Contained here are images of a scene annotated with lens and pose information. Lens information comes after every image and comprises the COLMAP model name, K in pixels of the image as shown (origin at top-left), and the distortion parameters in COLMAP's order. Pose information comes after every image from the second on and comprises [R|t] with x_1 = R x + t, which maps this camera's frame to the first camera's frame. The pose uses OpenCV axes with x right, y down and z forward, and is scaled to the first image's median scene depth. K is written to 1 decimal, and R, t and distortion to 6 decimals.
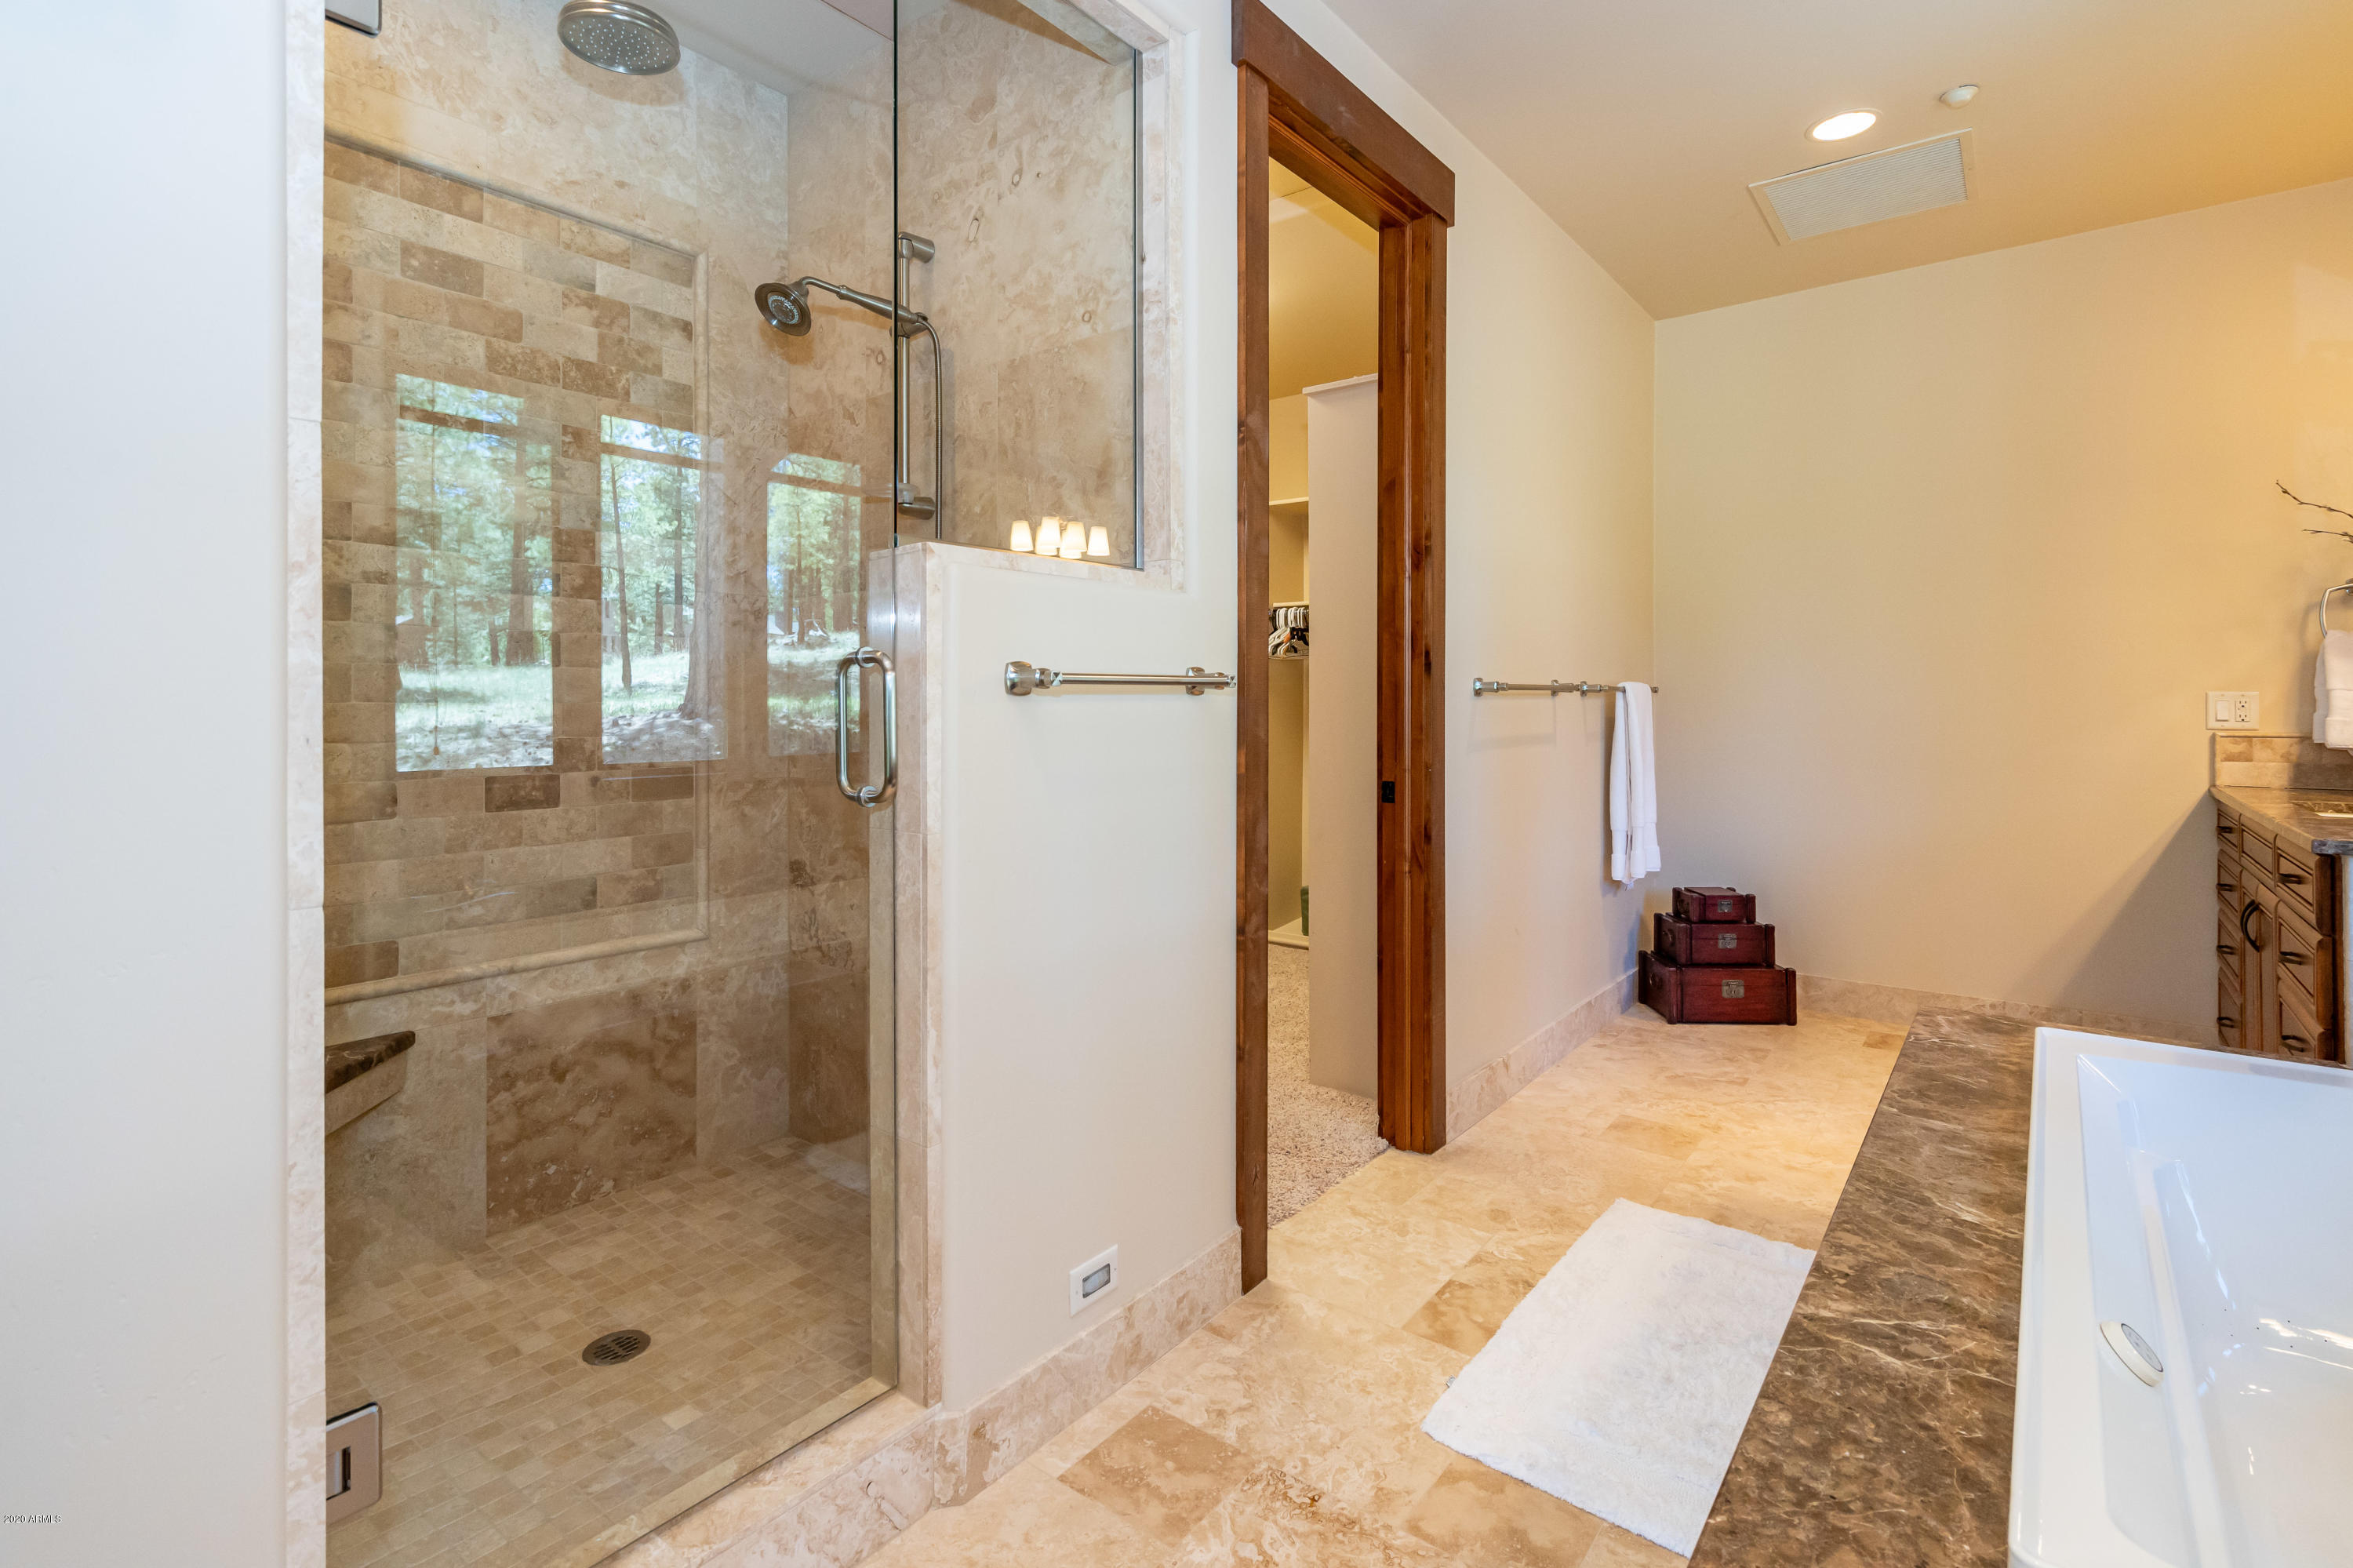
lens RADIAL K [[1098.7, 0, 1184.3], [0, 1098.7, 701.9], [0, 0, 1]] dist [-0.002480, -0.000324]
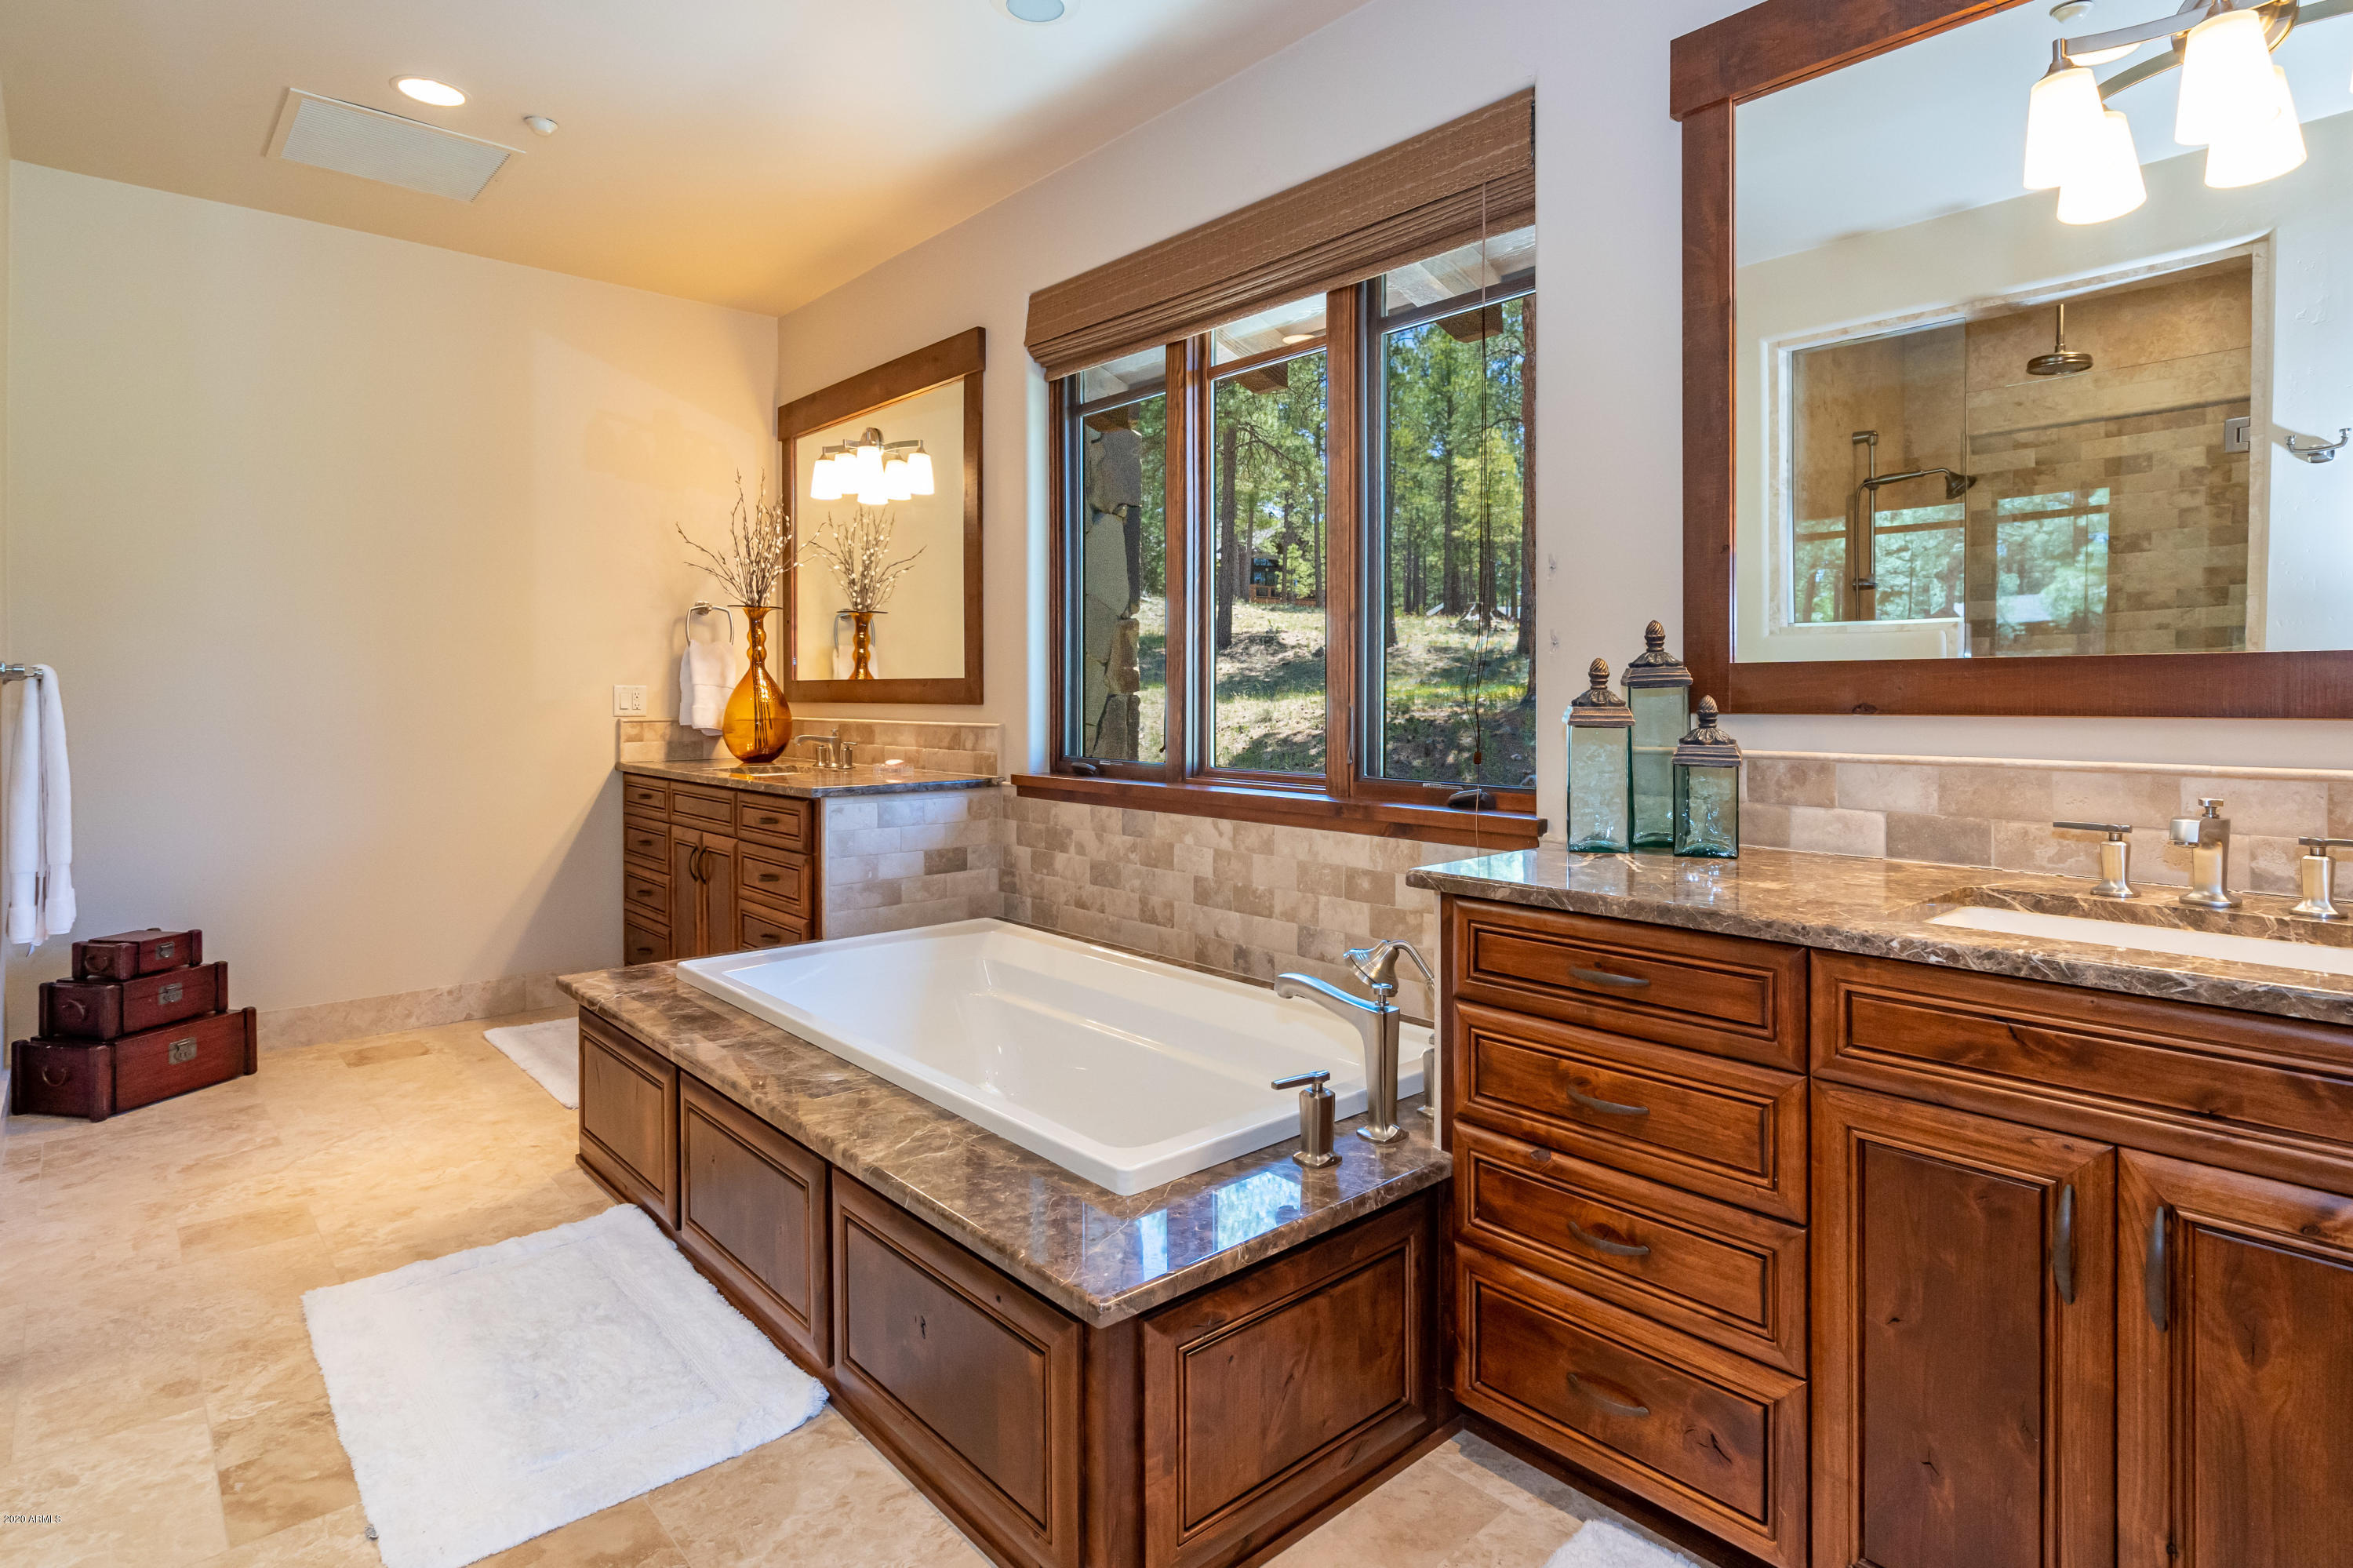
lens RADIAL K [[1235.9, 0, 1188.8], [0, 1235.9, 696.5], [0, 0, 1]] dist [0.002456, 0.000561]
pose [[0.178664, -0.000430, 0.983910, -0.399914], [-0.001206, 0.999999, 0.000657, 0.002080], [-0.983909, -0.001304, 0.178664, 0.180236]]
